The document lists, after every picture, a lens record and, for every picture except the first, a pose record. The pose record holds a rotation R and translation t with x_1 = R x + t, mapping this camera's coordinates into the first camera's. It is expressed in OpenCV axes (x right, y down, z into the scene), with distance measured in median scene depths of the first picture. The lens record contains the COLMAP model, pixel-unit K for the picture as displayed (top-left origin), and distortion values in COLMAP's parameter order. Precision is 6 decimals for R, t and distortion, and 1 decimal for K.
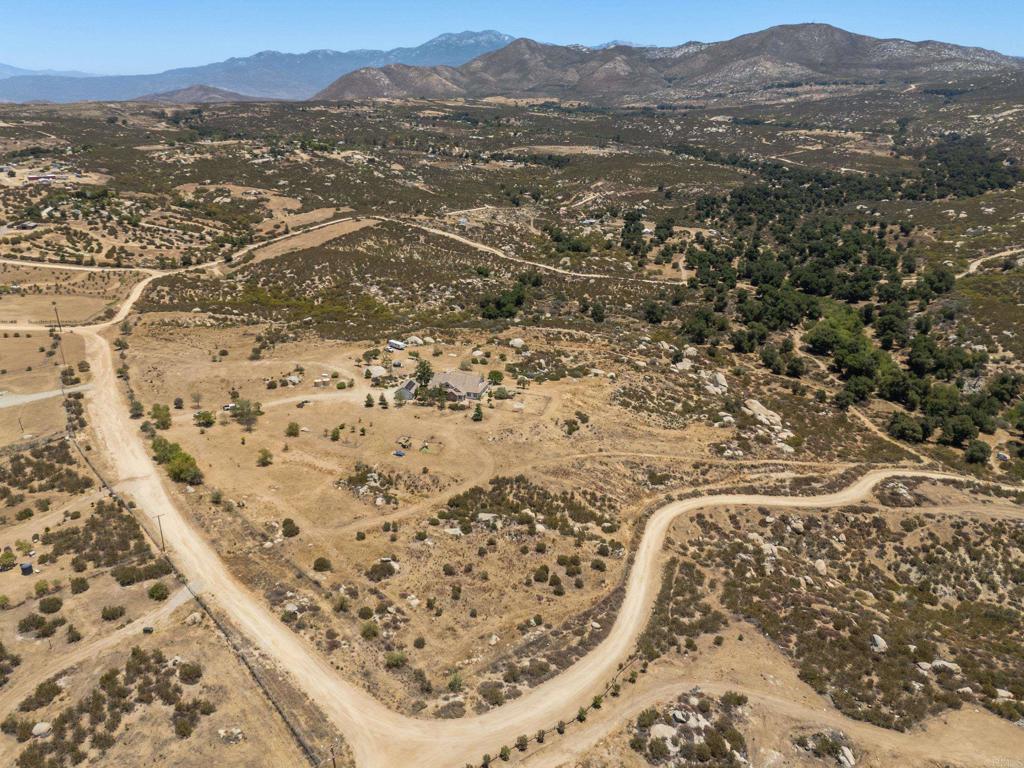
lens RADIAL K [[753.8, 0, 510.3], [0, 753.8, 380.7], [0, 0, 1]] dist [0.067738, -0.066817]
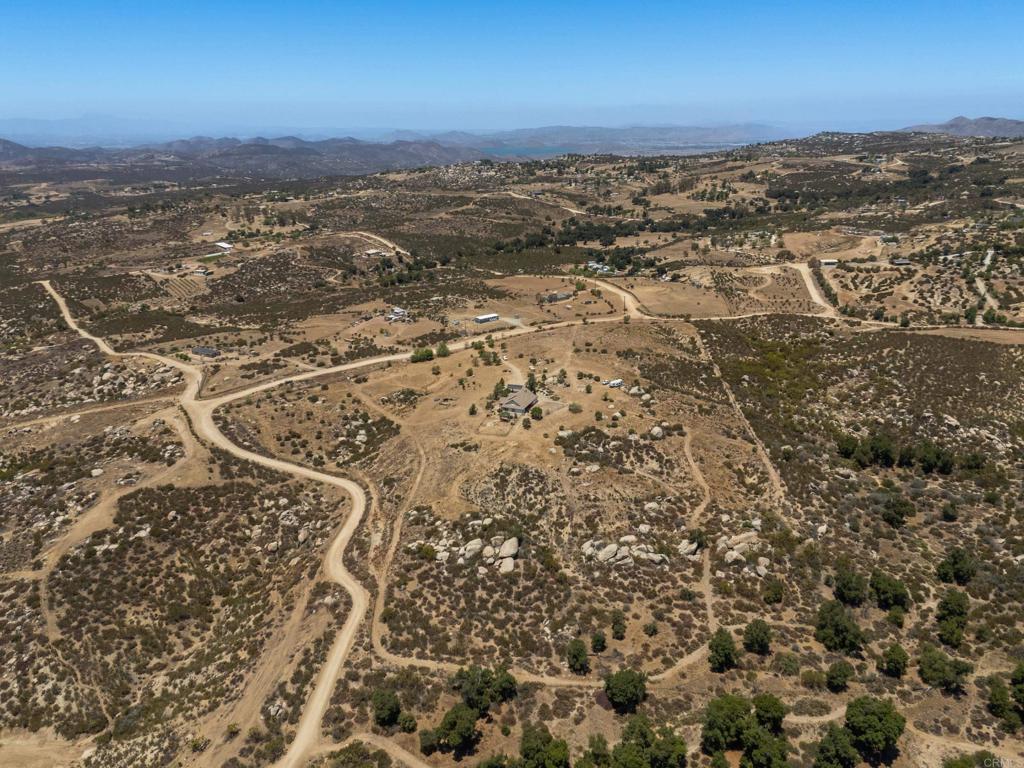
lens RADIAL K [[753.8, 0, 510.3], [0, 753.8, 380.7], [0, 0, 1]] dist [0.067738, -0.066817]
pose [[-0.108431, 0.324039, -0.939809, 1.464022], [-0.339141, 0.876610, 0.341377, -0.593697], [0.934466, 0.355744, 0.014843, 1.199801]]
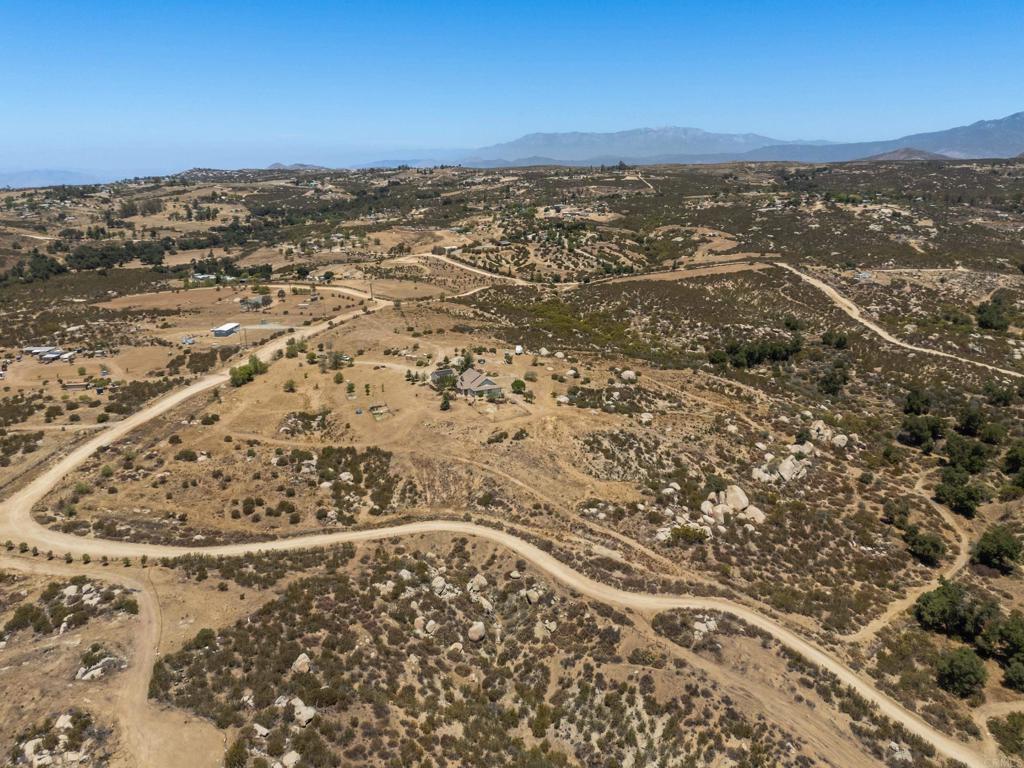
lens RADIAL K [[753.8, 0, 510.3], [0, 753.8, 380.7], [0, 0, 1]] dist [0.067738, -0.066817]
pose [[0.652769, 0.206640, -0.728830, 0.934736], [-0.262359, 0.964206, 0.038395, -0.062905], [0.710676, 0.166152, 0.683617, 0.376885]]
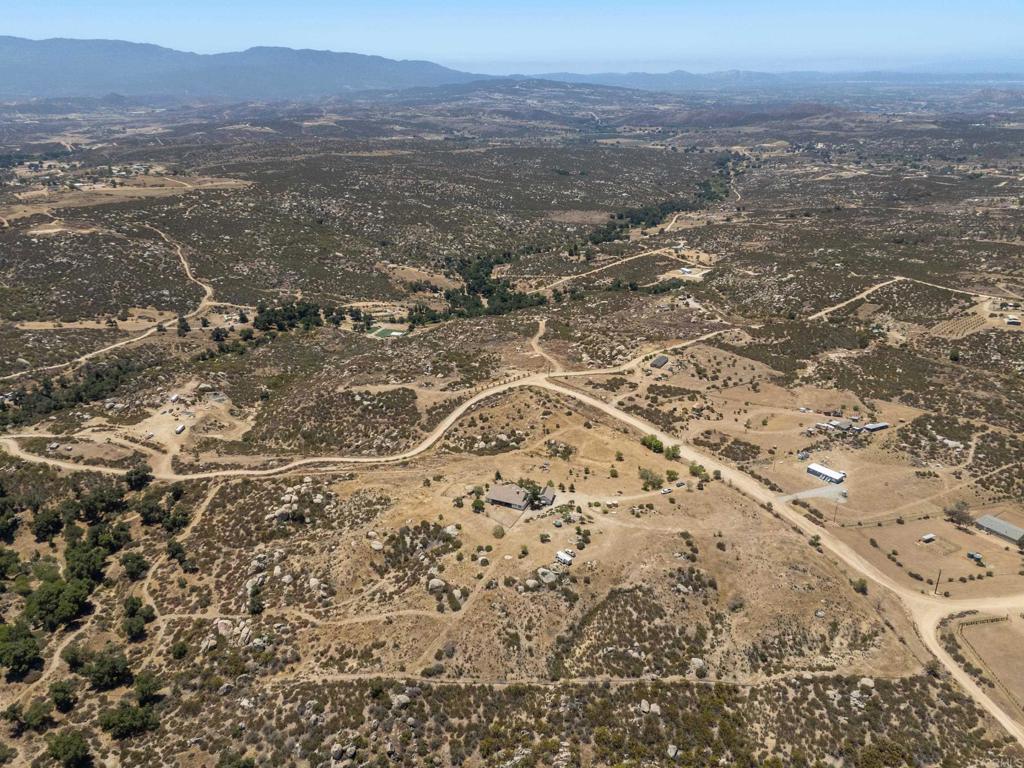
lens RADIAL K [[753.8, 0, 510.3], [0, 753.8, 380.7], [0, 0, 1]] dist [0.067738, -0.066817]
pose [[-0.993309, -0.042050, 0.107559, -0.260417], [0.043634, 0.725671, 0.686657, -1.327692], [-0.106926, 0.686756, -0.718981, 2.287606]]
